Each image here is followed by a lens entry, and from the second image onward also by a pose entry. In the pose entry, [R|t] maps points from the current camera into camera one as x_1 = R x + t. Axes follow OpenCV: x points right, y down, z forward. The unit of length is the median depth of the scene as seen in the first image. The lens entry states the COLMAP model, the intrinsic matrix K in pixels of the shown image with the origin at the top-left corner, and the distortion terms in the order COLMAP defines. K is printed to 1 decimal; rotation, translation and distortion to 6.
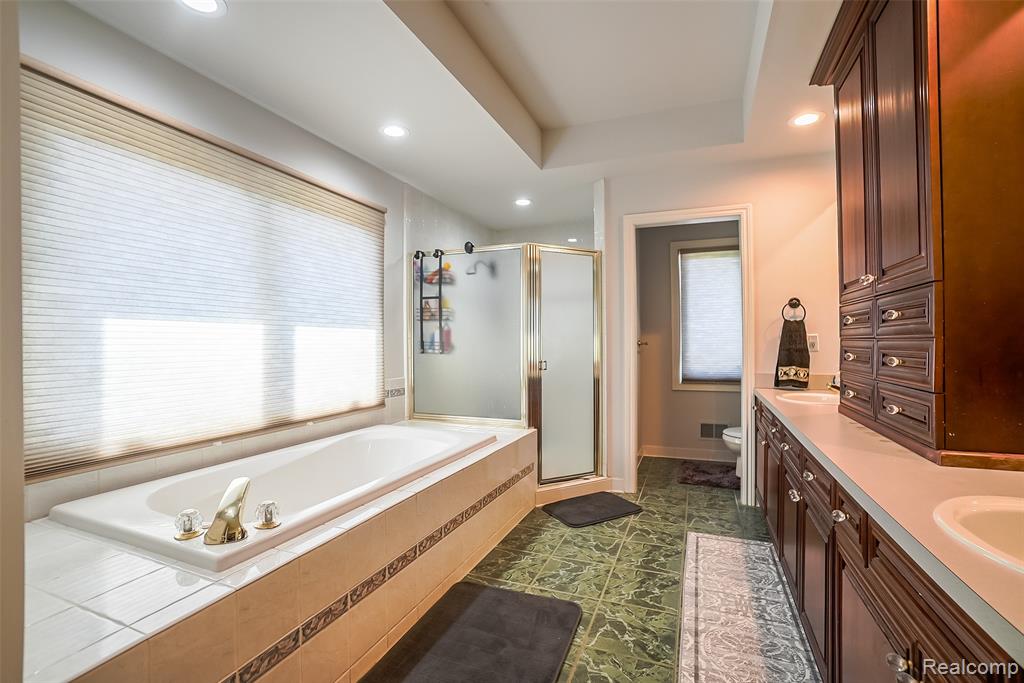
lens RADIAL K [[449.2, 0, 503.9], [0, 449.2, 338.9], [0, 0, 1]] dist [-0.004196, -0.000362]
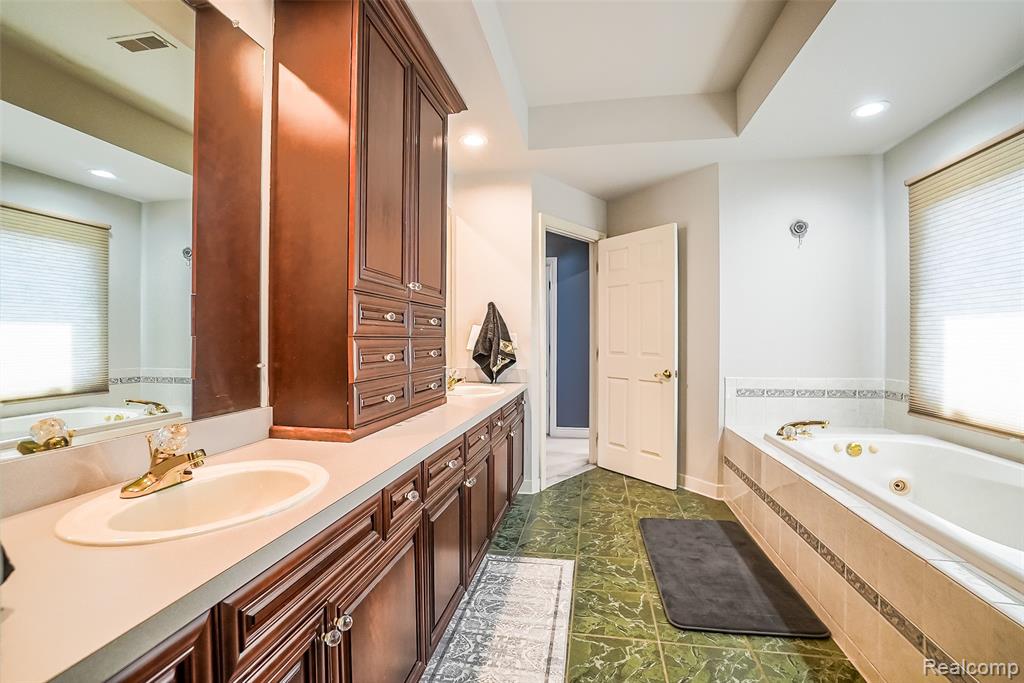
lens RADIAL K [[449.2, 0, 517.5], [0, 449.2, 341.1], [0, 0, 1]] dist [-0.004196, -0.000362]
pose [[-0.971366, -0.000579, -0.237587, 0.753451], [-0.000222, 0.999999, -0.001531, 0.023061], [0.237588, -0.001434, -0.971365, 1.964449]]
